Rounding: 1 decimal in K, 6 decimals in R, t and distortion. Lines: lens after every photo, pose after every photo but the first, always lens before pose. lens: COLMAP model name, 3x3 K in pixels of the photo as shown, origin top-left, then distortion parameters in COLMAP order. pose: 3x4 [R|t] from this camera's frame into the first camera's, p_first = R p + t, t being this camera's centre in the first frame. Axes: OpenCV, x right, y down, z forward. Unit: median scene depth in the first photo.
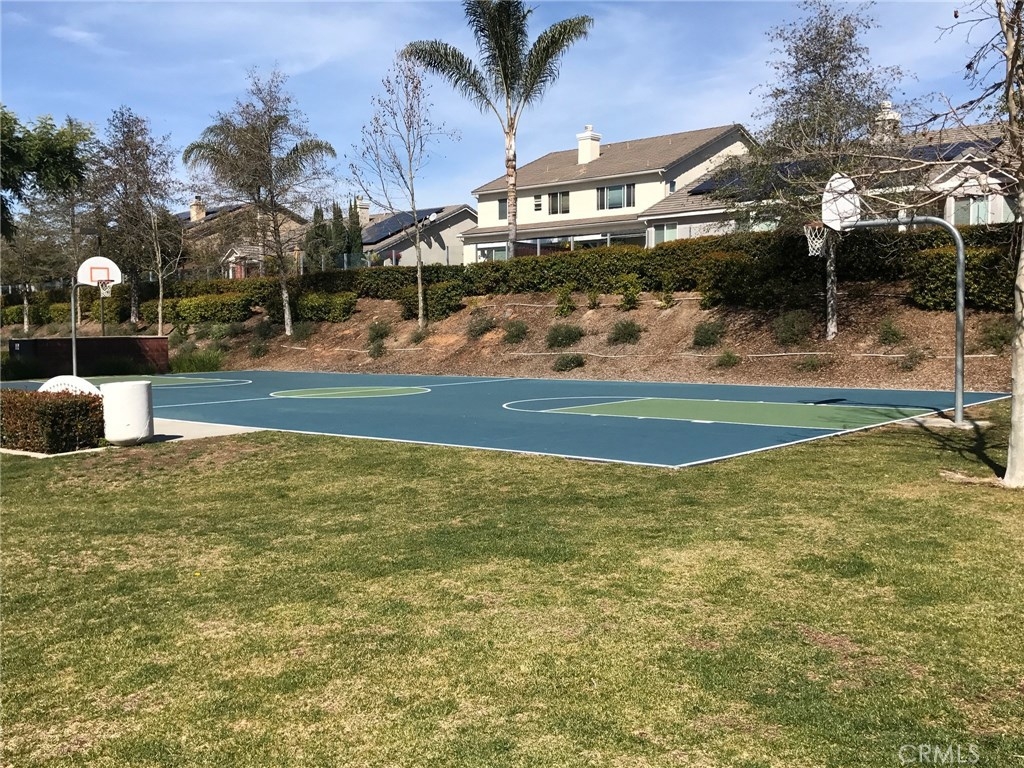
lens RADIAL K [[1015.2, 0, 512.0], [0, 1015.2, 384.0], [0, 0, 1]] dist [-0.006635, -0.004159]
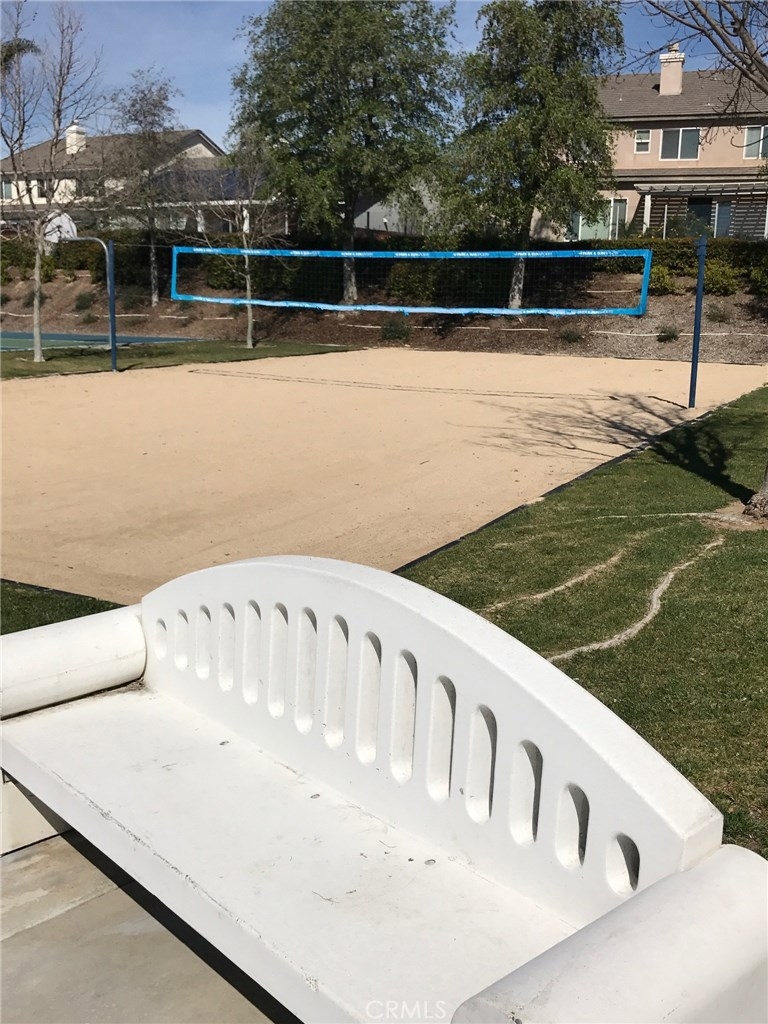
lens RADIAL K [[1015.2, 0, 384.0], [0, 1015.2, 512.0], [0, 0, 1]] dist [-0.006635, -0.004159]
pose [[0.968279, -0.021983, 0.248903, 0.223772], [-0.015324, 0.989023, 0.146965, 0.027601], [-0.249401, -0.146118, 0.957313, -0.507806]]
